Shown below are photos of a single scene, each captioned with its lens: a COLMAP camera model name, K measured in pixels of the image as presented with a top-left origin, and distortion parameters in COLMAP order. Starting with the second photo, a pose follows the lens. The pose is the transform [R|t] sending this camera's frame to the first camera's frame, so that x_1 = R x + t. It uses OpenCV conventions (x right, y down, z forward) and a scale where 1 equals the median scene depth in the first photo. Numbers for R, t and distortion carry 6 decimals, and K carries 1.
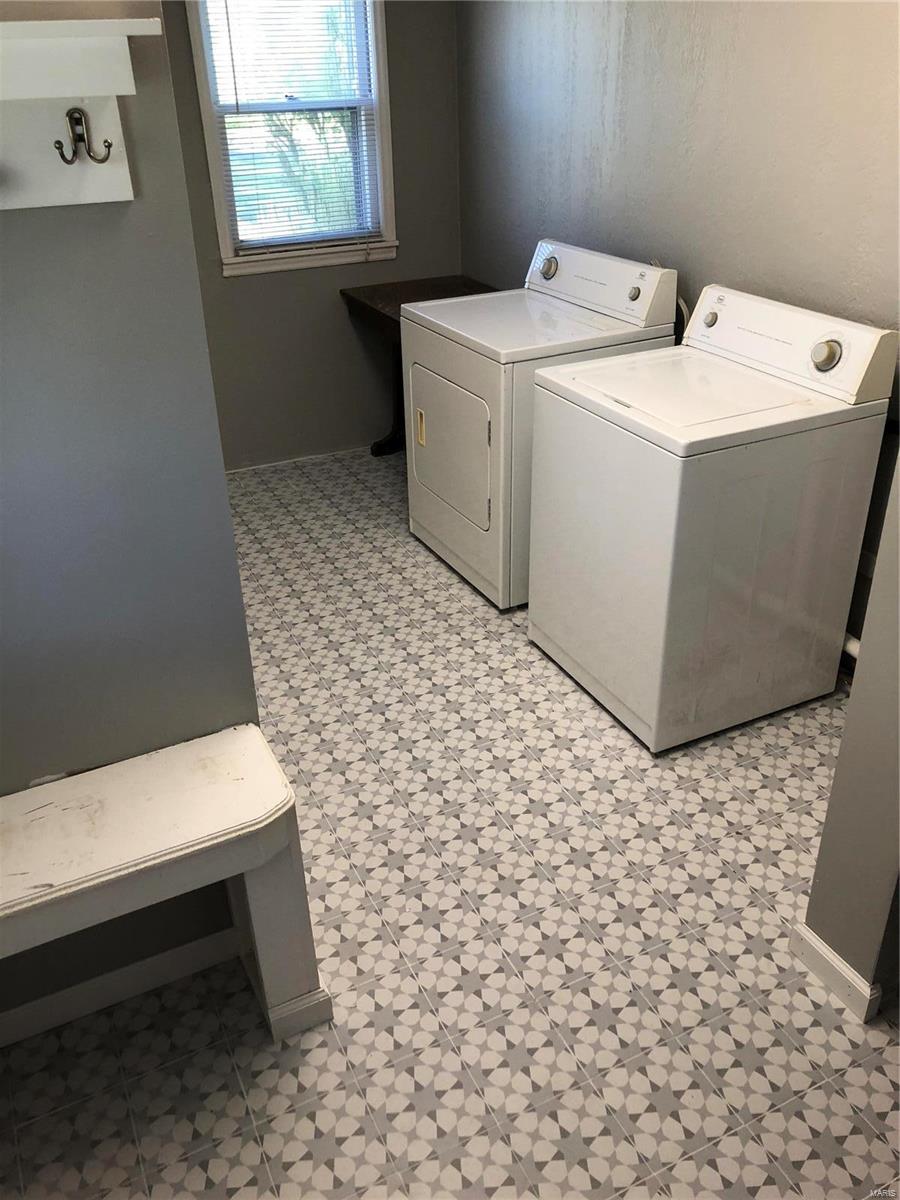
lens RADIAL K [[991.3, 0, 450.1], [0, 991.3, 594.4], [0, 0, 1]] dist [0.034718, -0.038142]
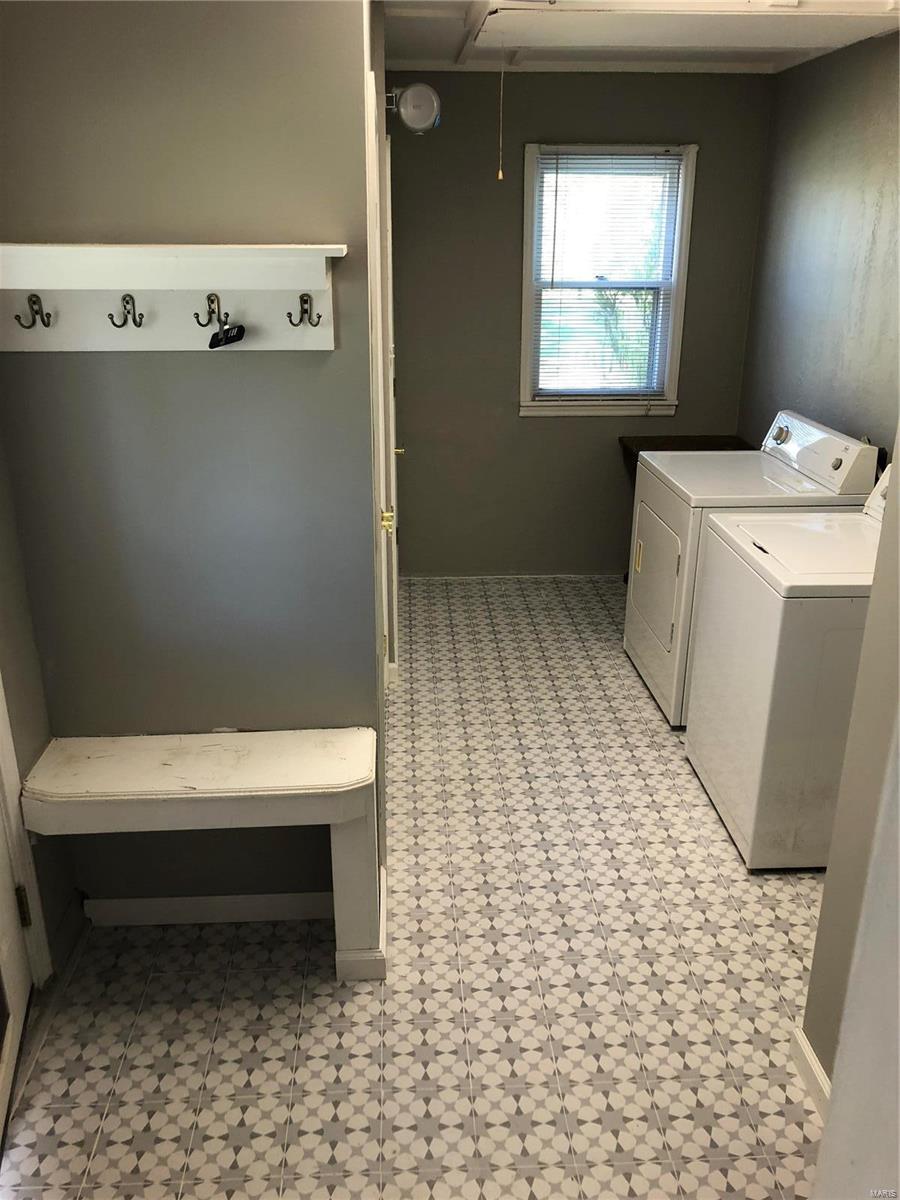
lens RADIAL K [[991.3, 0, 447.3], [0, 991.3, 605.6], [0, 0, 1]] dist [0.034718, -0.038142]
pose [[0.920360, 0.166425, -0.353893, 0.221787], [-0.211195, 0.973142, -0.091609, 0.045515], [0.329142, 0.159054, 0.930789, -0.152346]]
